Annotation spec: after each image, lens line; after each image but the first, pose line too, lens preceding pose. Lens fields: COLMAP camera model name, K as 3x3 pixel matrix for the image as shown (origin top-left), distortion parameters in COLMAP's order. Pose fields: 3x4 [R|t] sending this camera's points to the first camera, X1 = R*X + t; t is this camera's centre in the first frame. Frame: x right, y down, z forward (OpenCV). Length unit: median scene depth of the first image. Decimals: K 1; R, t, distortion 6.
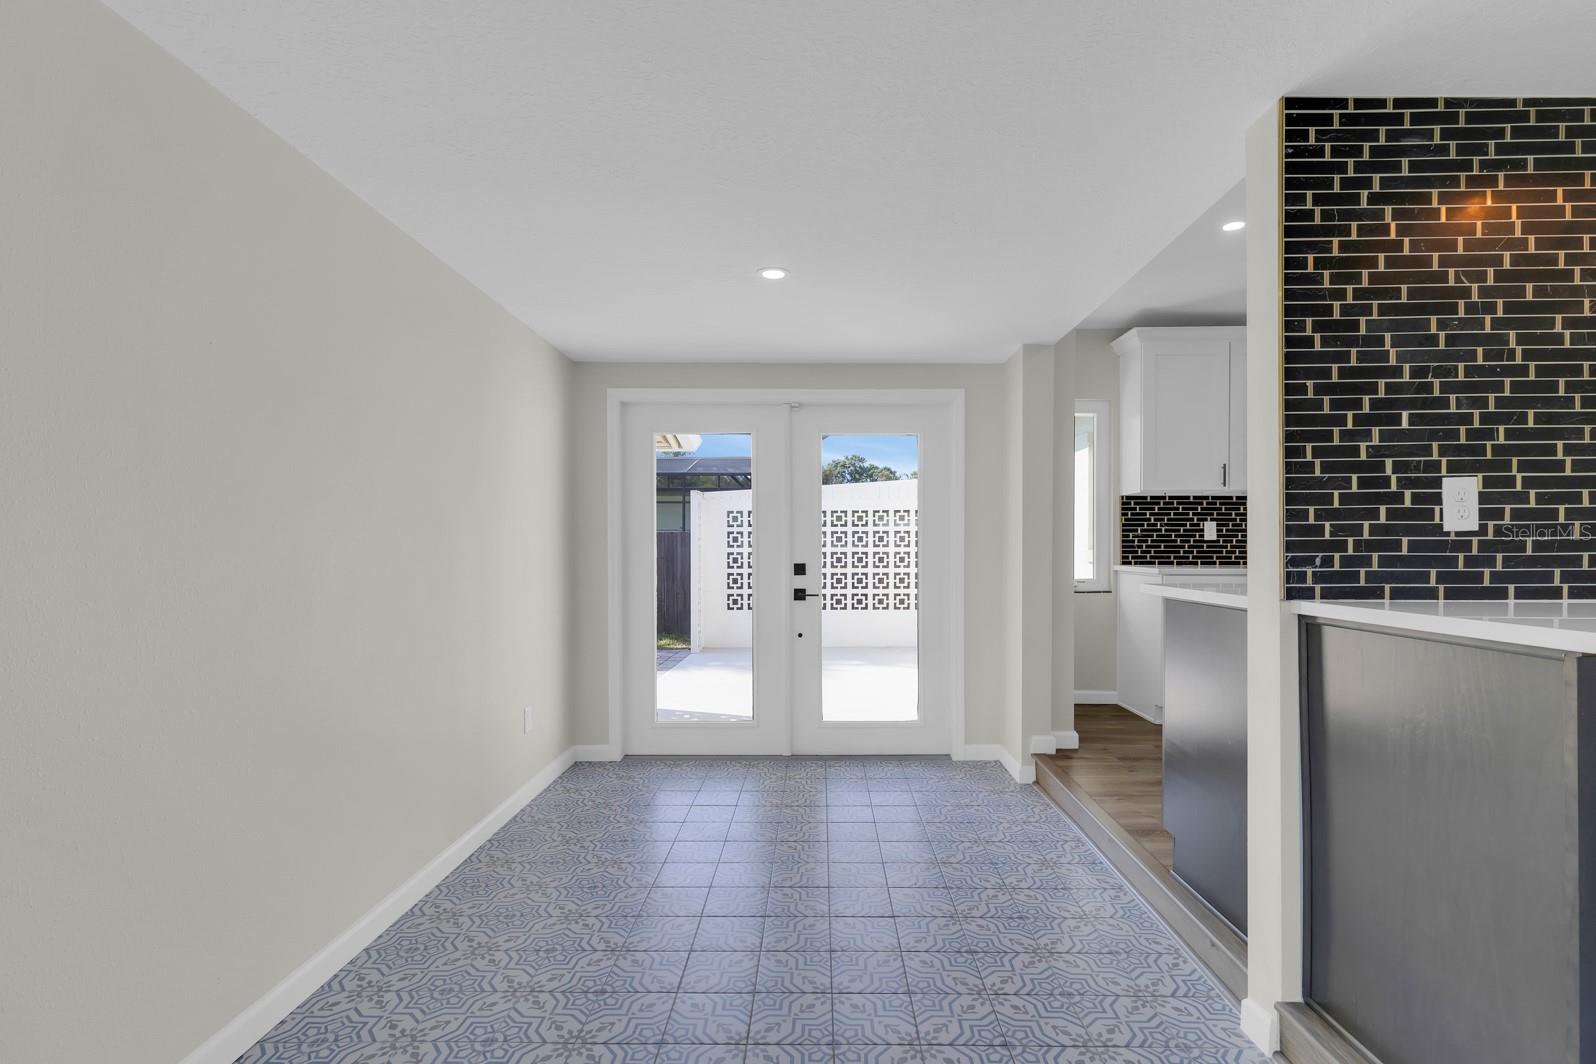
lens RADIAL K [[752.7, 0, 803.8], [0, 752.7, 559.4], [0, 0, 1]] dist [0.003804, 0.000908]
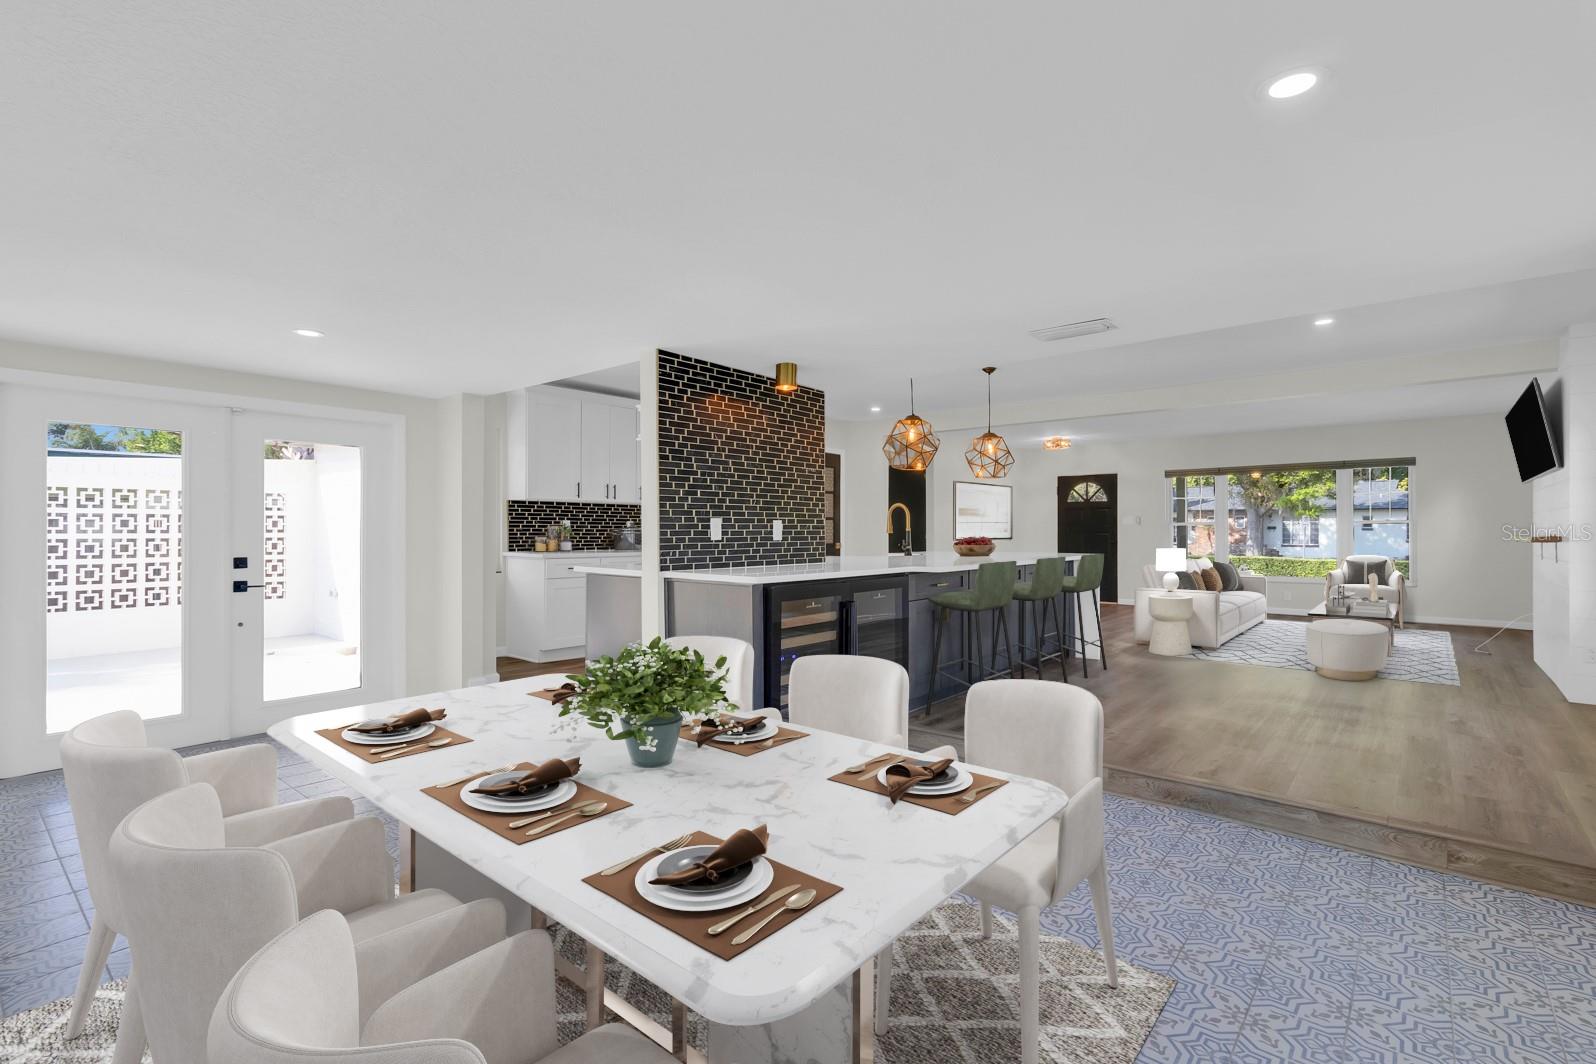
lens RADIAL K [[752.7, 0, 798.7], [0, 752.7, 528.8], [0, 0, 1]] dist [0.003804, 0.000908]
pose [[0.638841, 0.003689, 0.769330, -0.825451], [0.007099, 0.999918, -0.010689, -0.046262], [-0.769306, 0.012290, 0.638762, -0.753751]]
